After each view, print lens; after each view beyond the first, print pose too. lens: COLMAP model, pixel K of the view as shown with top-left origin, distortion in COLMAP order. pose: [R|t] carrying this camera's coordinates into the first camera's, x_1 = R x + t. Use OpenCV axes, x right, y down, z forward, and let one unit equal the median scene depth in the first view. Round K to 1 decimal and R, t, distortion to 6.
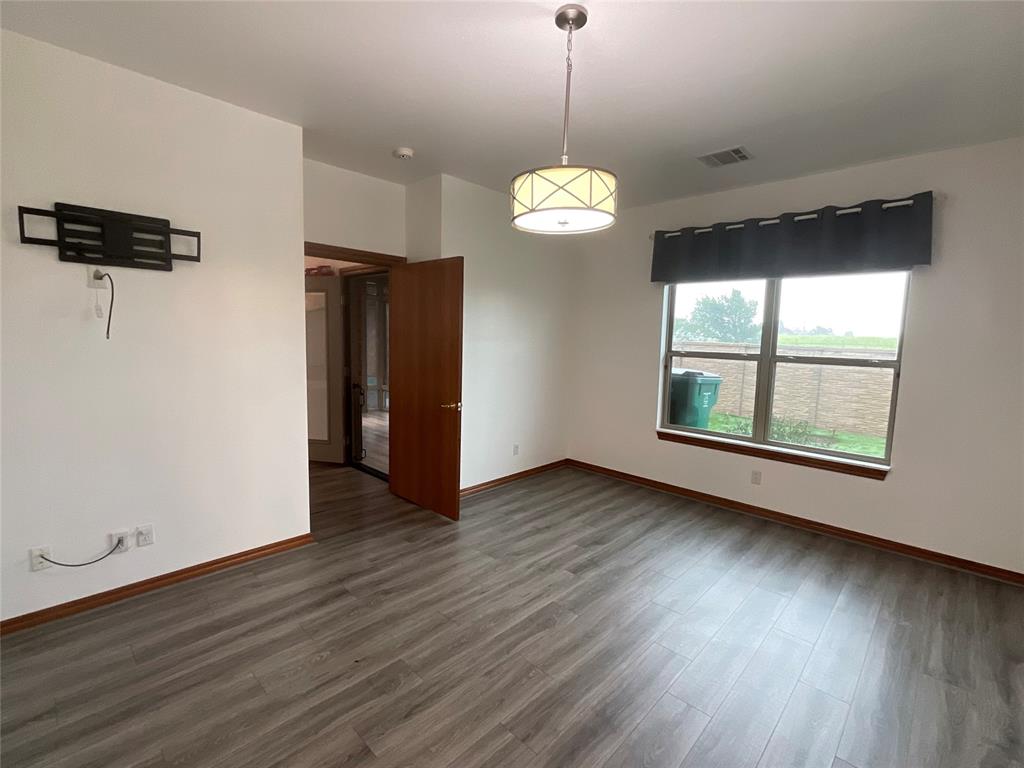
lens RADIAL K [[479.7, 0, 512.0], [0, 479.7, 384.0], [0, 0, 1]] dist [-0.001319, -0.000181]
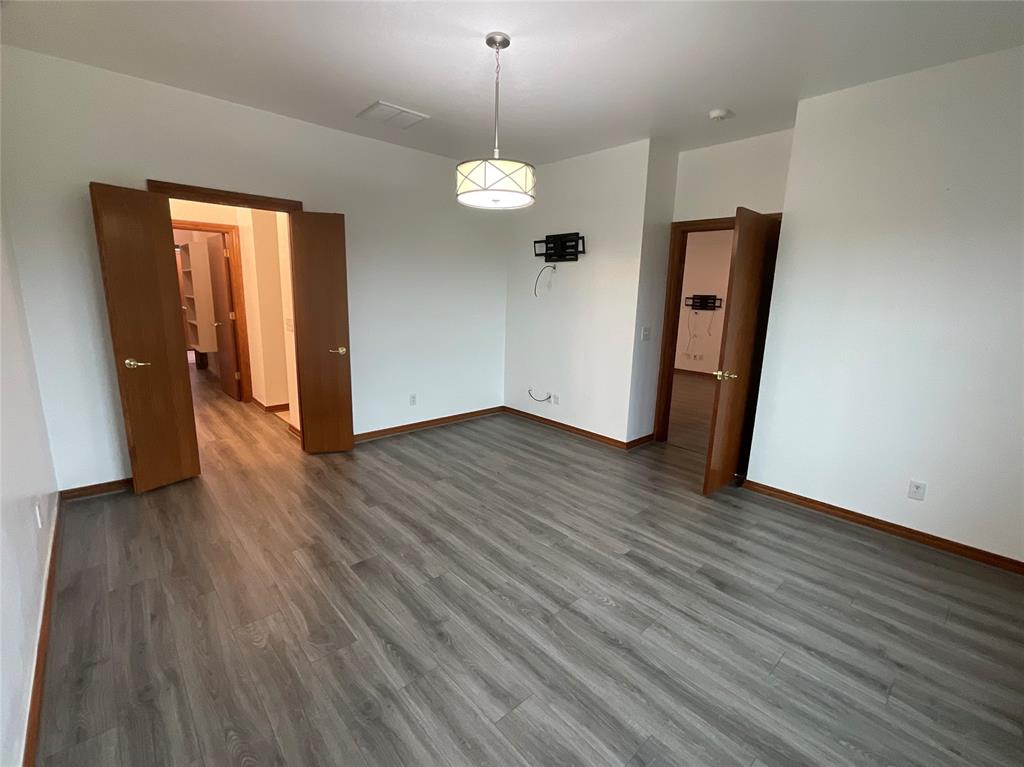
lens RADIAL K [[479.7, 0, 512.0], [0, 479.7, 383.5], [0, 0, 1]] dist [-0.001319, -0.000181]
pose [[-0.103786, 0.153365, -0.982704, 1.109438], [-0.137911, 0.976277, 0.166927, -0.045964], [0.984992, 0.152850, -0.080173, 0.910315]]
